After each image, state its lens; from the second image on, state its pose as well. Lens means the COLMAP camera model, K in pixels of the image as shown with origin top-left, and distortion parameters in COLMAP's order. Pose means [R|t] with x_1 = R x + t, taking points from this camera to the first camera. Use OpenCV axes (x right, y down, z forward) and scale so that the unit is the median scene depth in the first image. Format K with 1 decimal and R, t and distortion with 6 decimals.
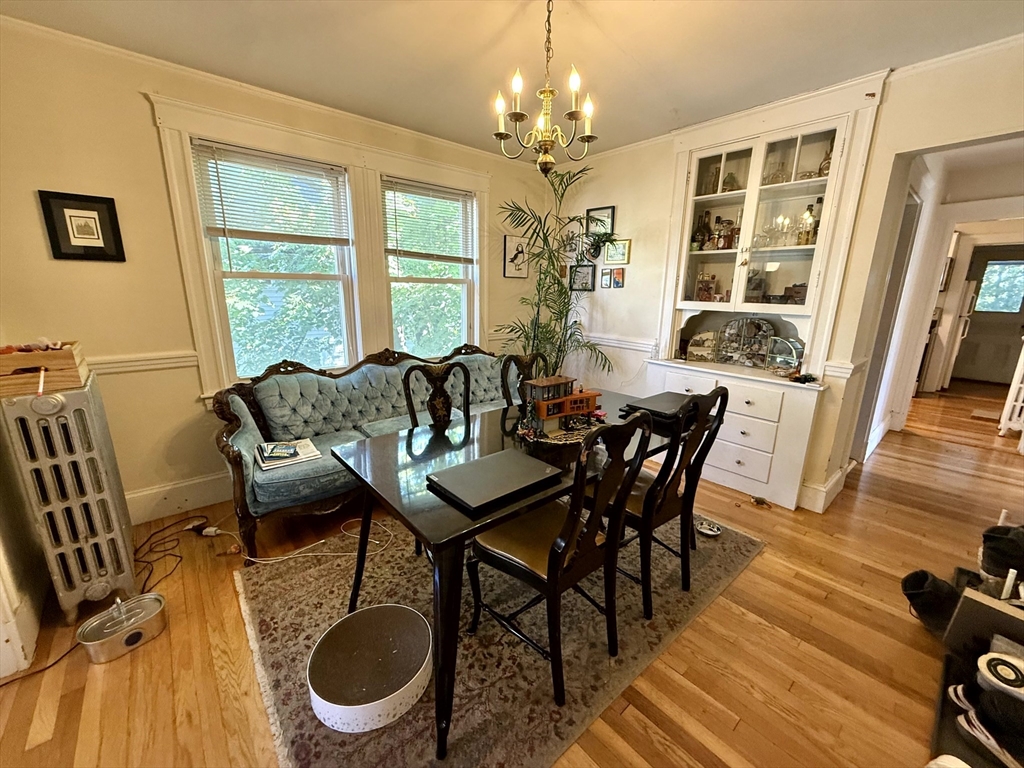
lens RADIAL K [[409.2, 0, 511.9], [0, 409.2, 385.6], [0, 0, 1]] dist [-0.000586, 0.000141]
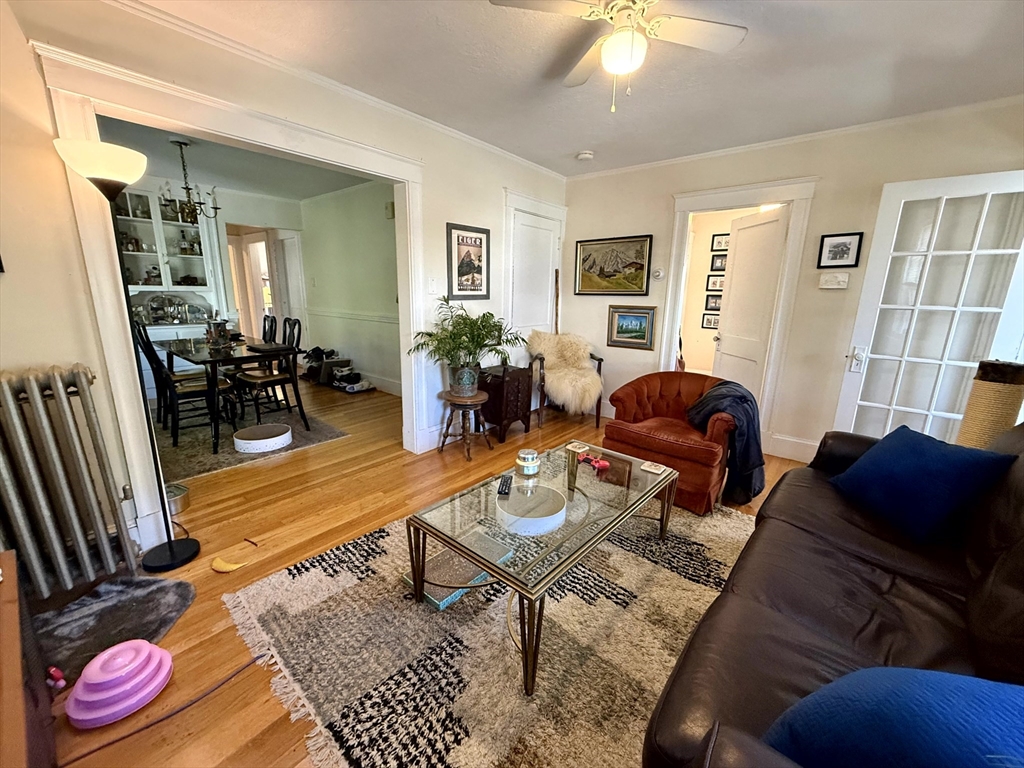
lens RADIAL K [[409.2, 0, 511.9], [0, 409.2, 385.6], [0, 0, 1]] dist [-0.000586, 0.000141]
pose [[-0.168079, -0.241541, 0.955724, -1.462711], [0.207968, 0.939007, 0.273890, 0.021814], [-0.963586, 0.244795, -0.107594, -0.105952]]
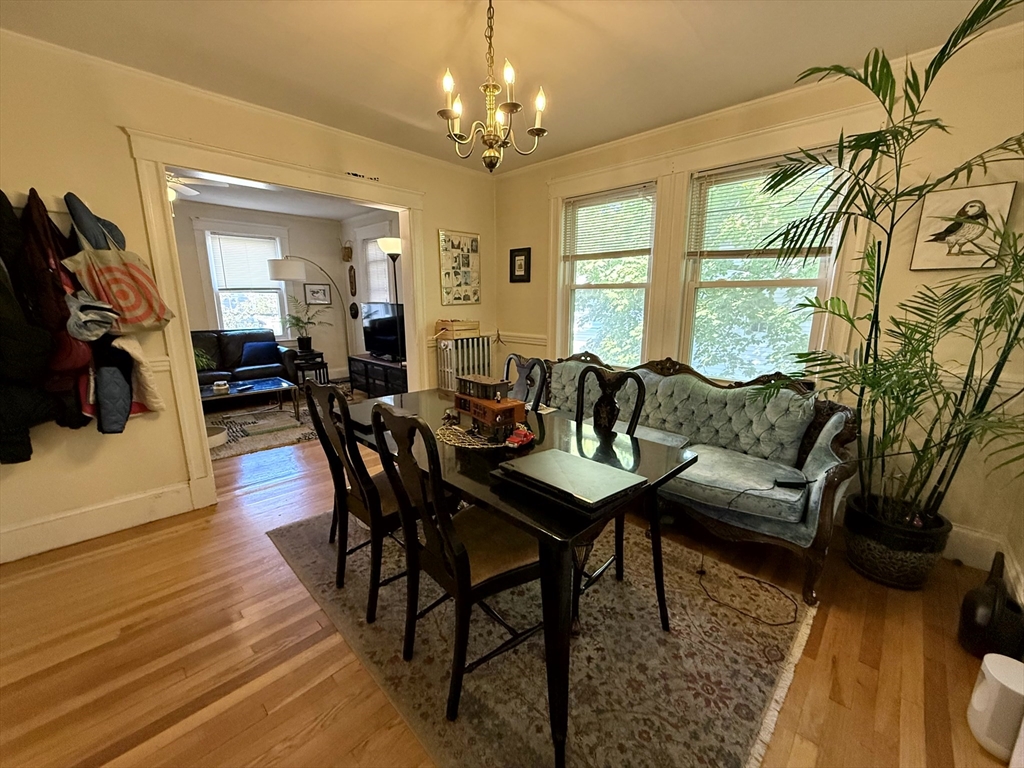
lens RADIAL K [[409.2, 0, 511.9], [0, 409.2, 385.6], [0, 0, 1]] dist [-0.000586, 0.000141]
pose [[0.090151, 0.191275, -0.977388, 0.678987], [-0.236741, 0.957370, 0.165521, -0.113573], [0.967381, 0.216465, 0.131590, 0.609451]]
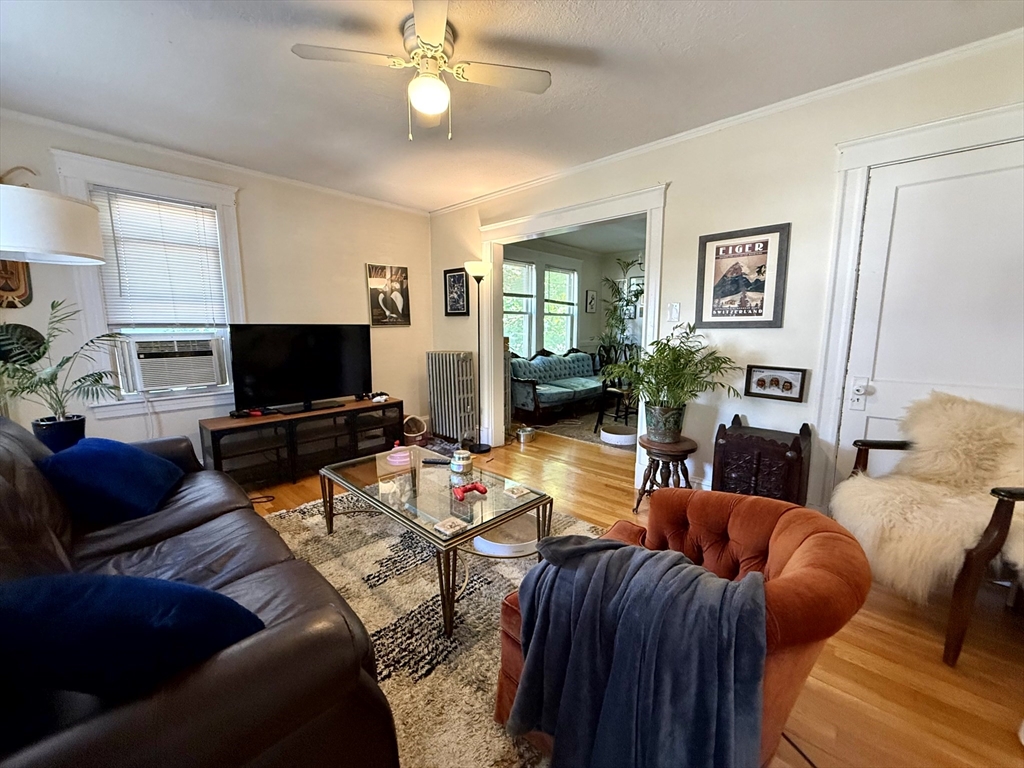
lens RADIAL K [[409.2, 0, 511.9], [0, 409.2, 385.6], [0, 0, 1]] dist [-0.000586, 0.000141]
pose [[0.992606, -0.034025, 0.116517, -0.787961], [0.043909, 0.995553, -0.083347, 0.277722], [-0.113163, 0.087847, 0.989685, -1.034890]]
